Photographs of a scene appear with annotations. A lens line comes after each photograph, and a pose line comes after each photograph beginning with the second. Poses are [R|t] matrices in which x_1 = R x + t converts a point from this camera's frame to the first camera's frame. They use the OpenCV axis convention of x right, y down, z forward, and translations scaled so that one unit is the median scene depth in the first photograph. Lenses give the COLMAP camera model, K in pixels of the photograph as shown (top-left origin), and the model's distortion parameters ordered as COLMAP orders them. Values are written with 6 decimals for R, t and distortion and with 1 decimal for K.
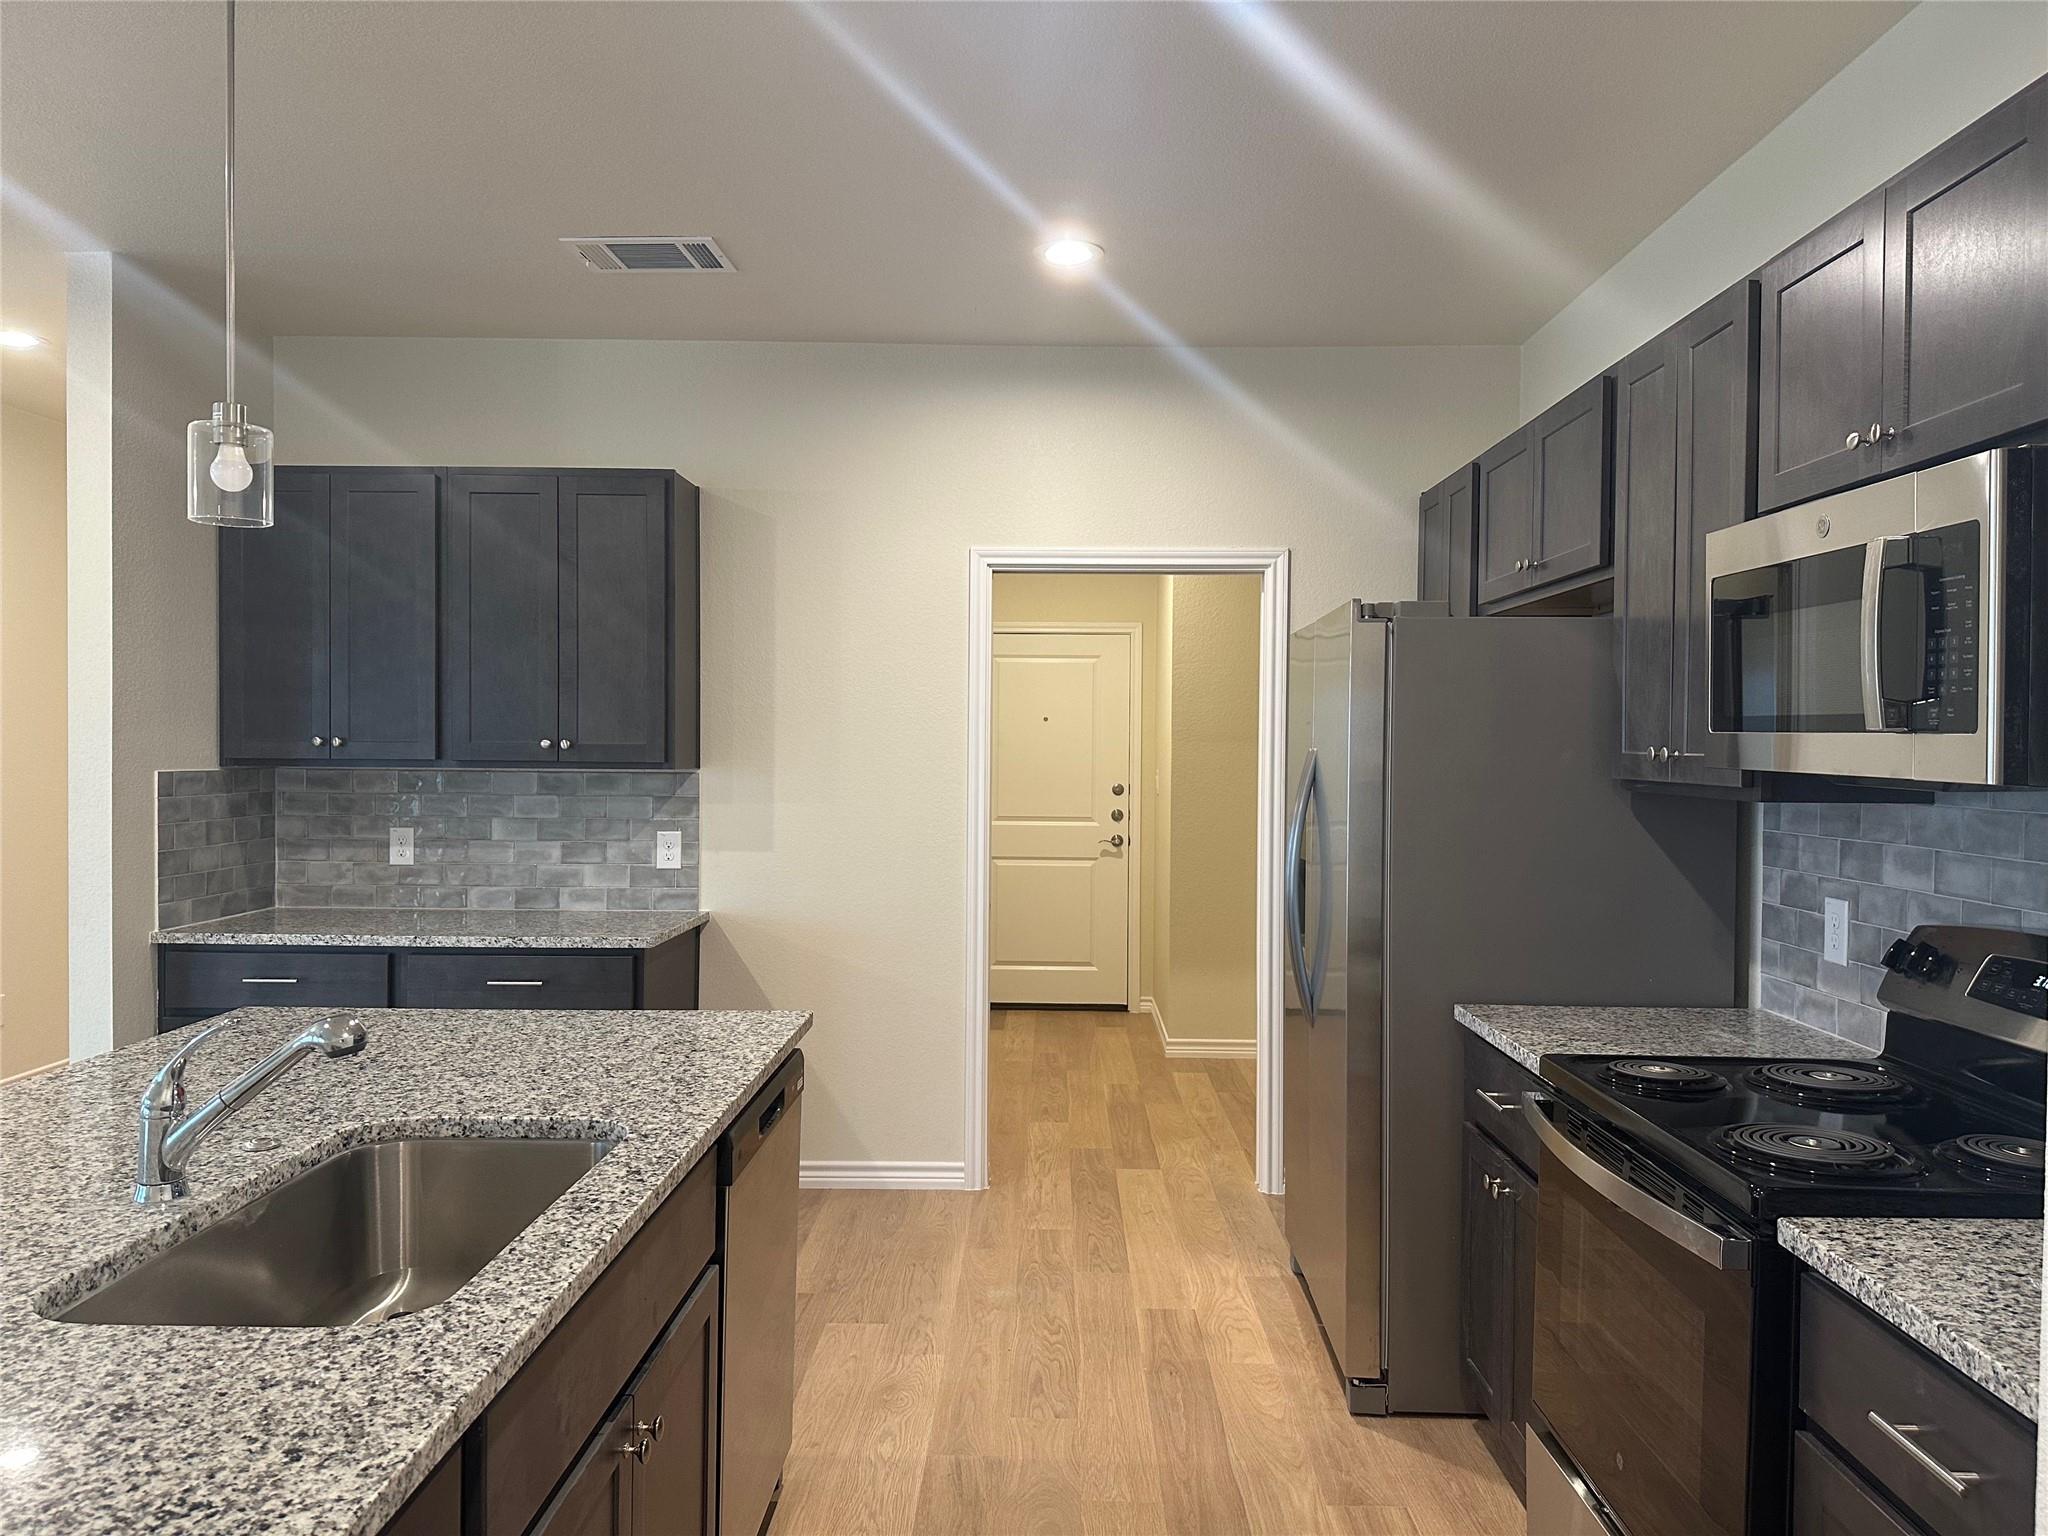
lens RADIAL K [[1440.5, 0, 1033.0], [0, 1440.5, 748.0], [0, 0, 1]] dist [0.070287, -0.076366]
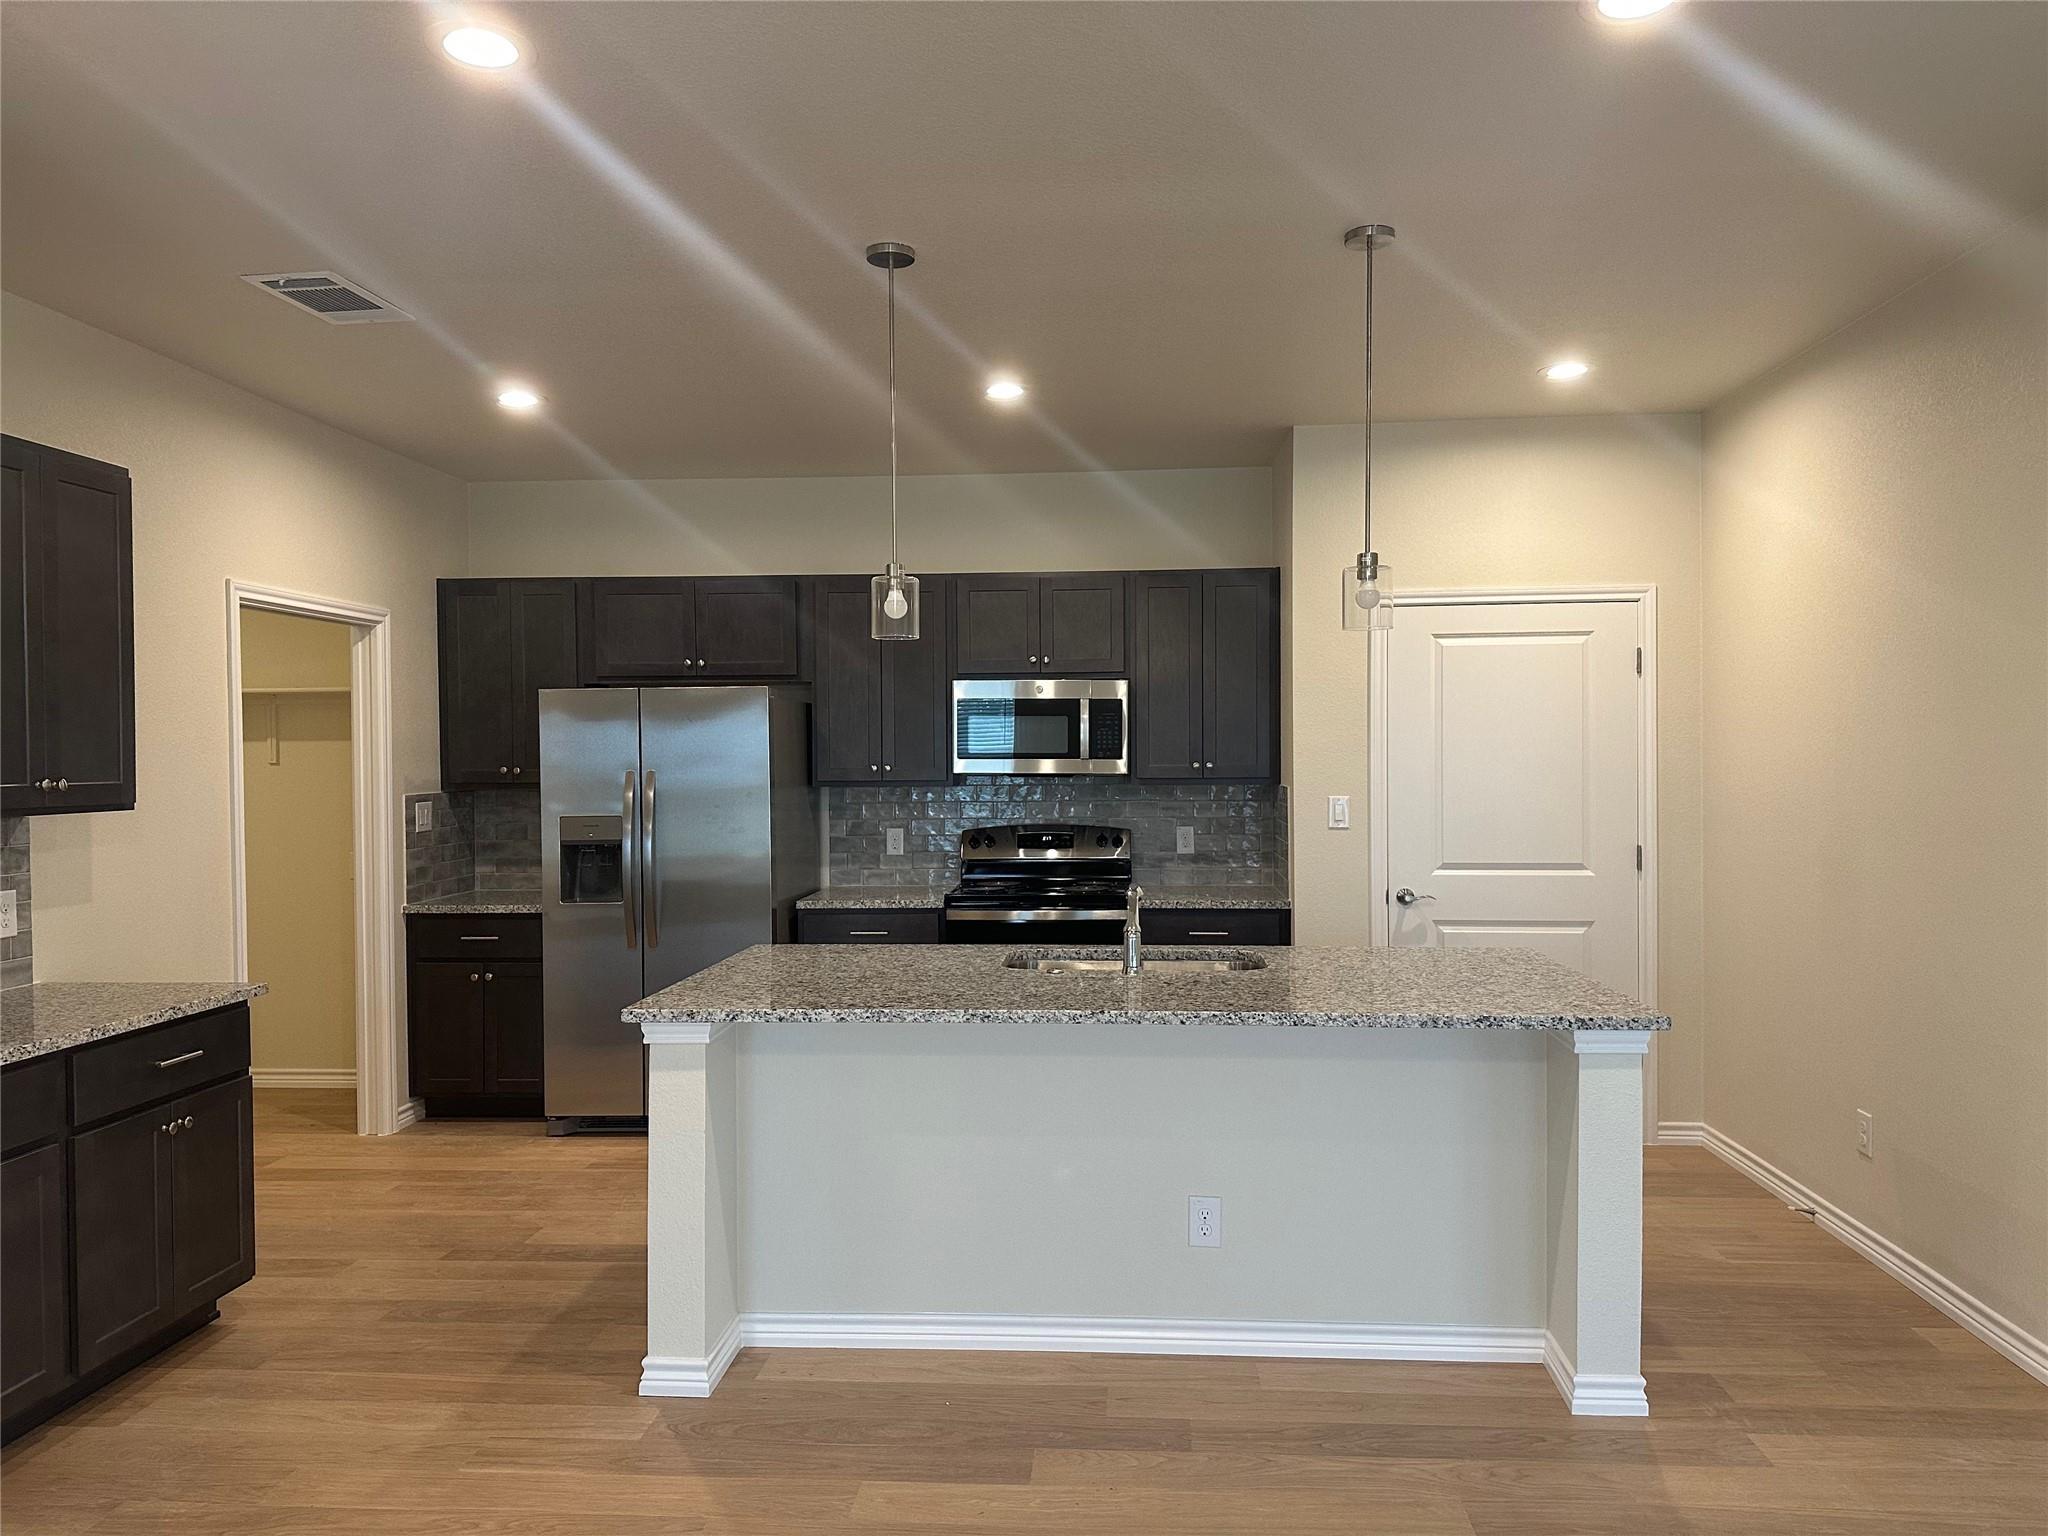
lens RADIAL K [[1440.5, 0, 1022.5], [0, 1440.5, 750.2], [0, 0, 1]] dist [0.070287, -0.076366]
pose [[0.043030, -0.005704, 0.999057, -1.376251], [0.009095, 0.999945, 0.005317, -0.026297], [-0.999032, 0.008857, 0.043079, 0.533212]]
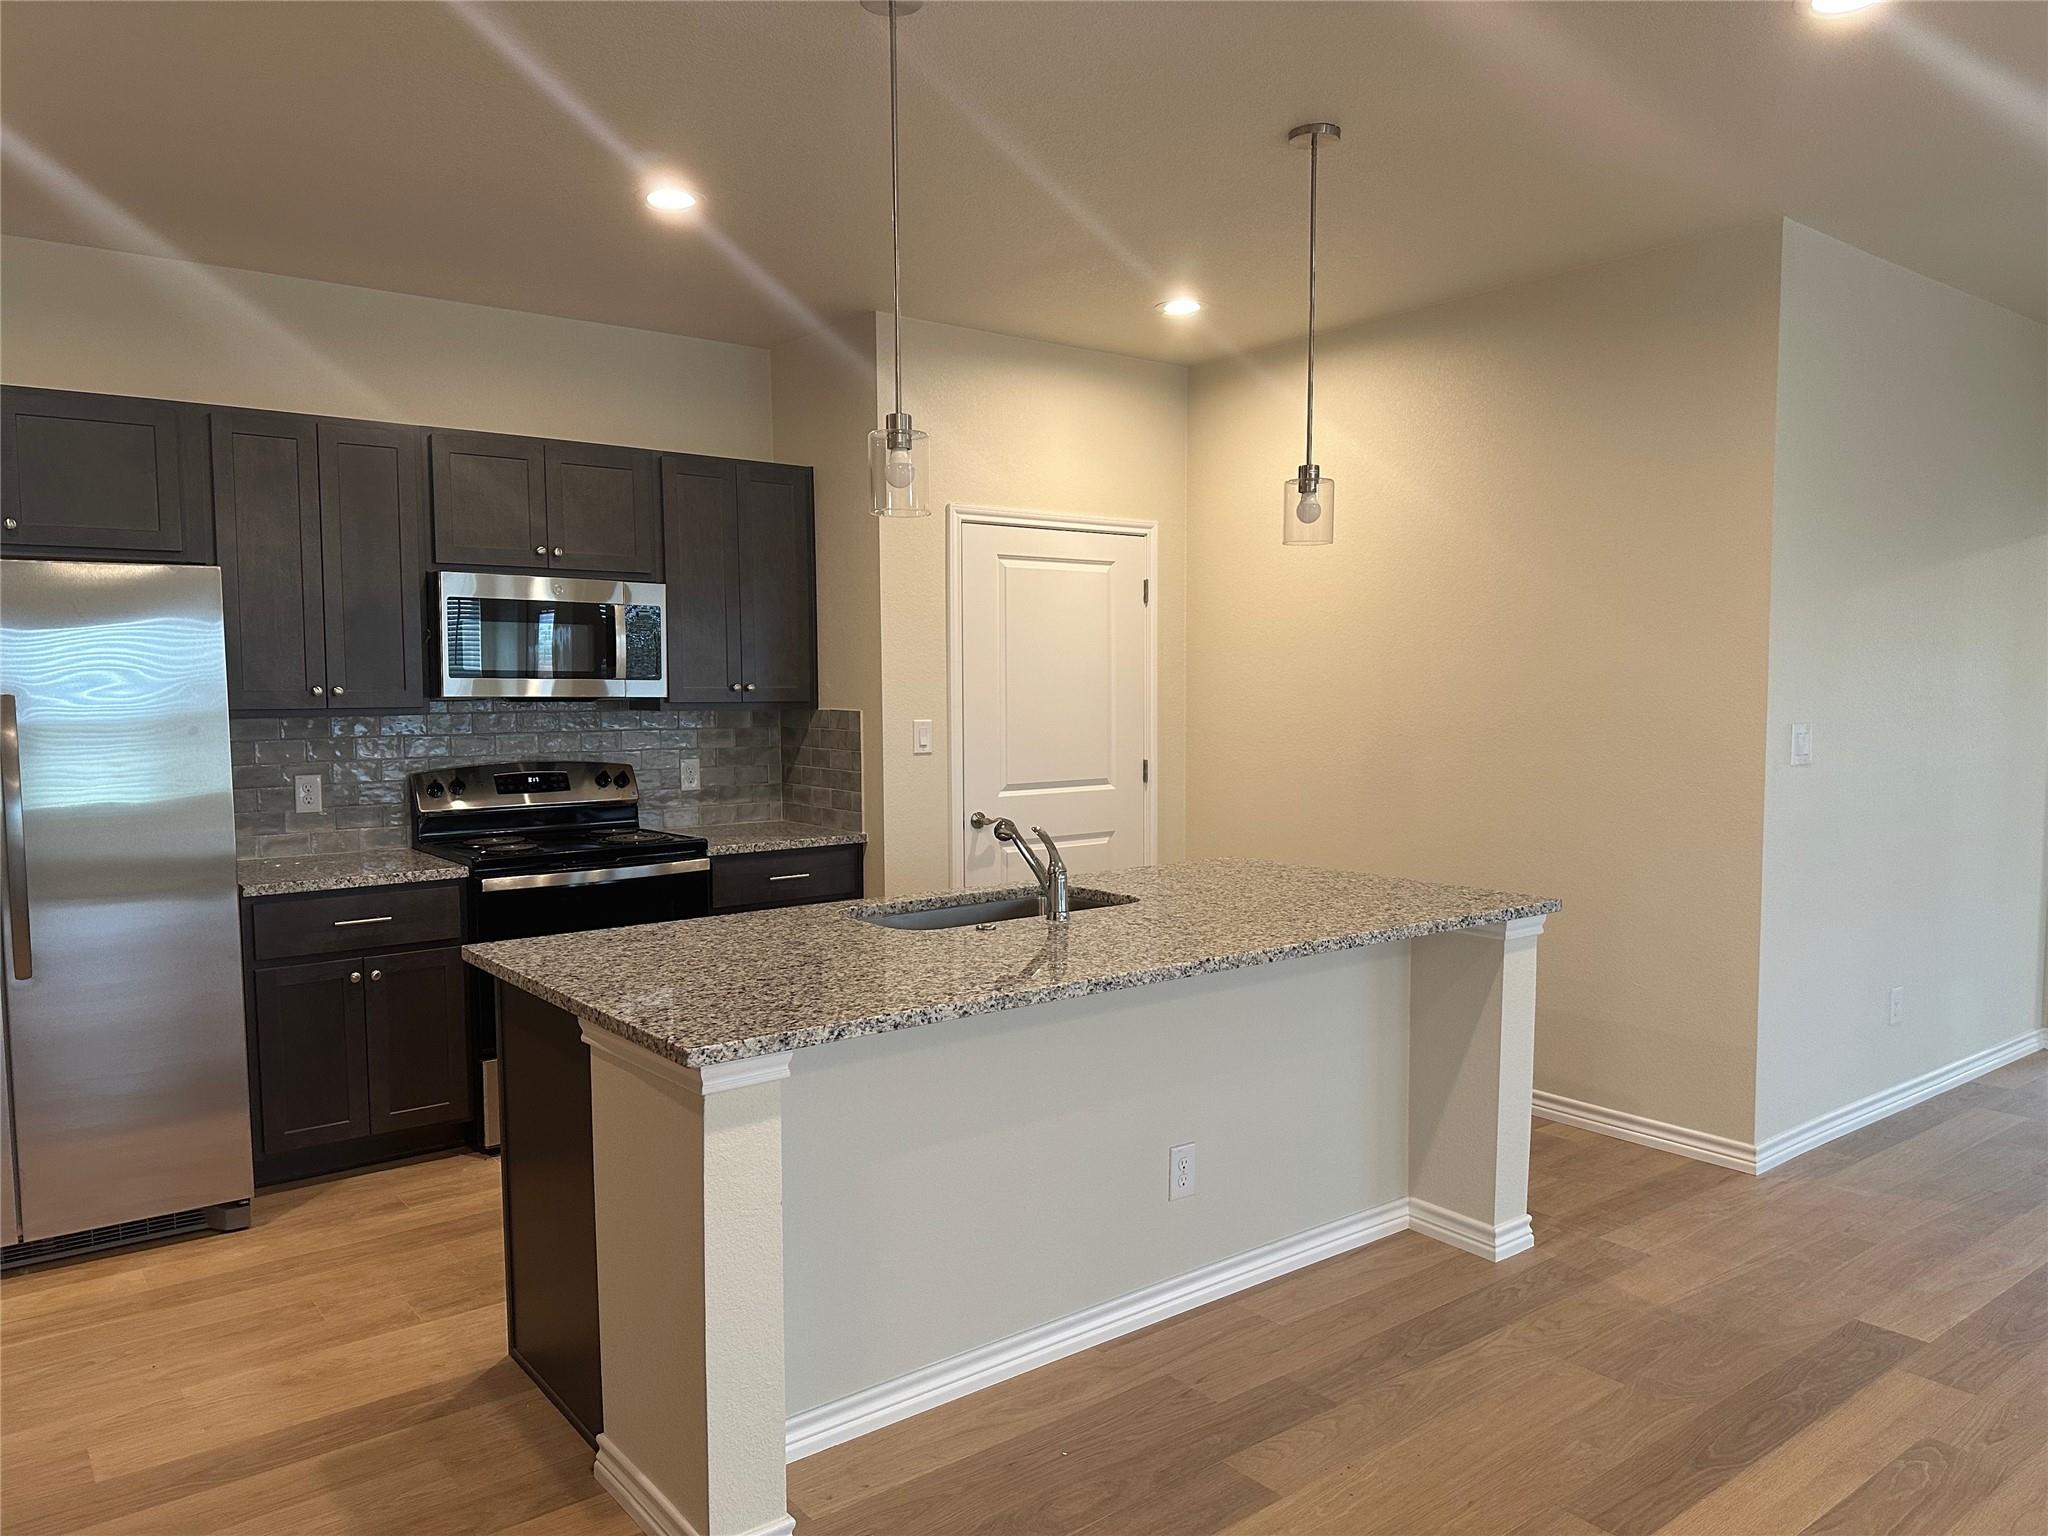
lens RADIAL K [[1440.5, 0, 1053.5], [0, 1440.5, 766.0], [0, 0, 1]] dist [0.070287, -0.076366]
pose [[-0.641734, -0.051877, 0.765171, -1.015799], [-0.000029, 0.997711, 0.067619, -0.017649], [-0.766927, 0.043371, -0.640267, 1.103508]]
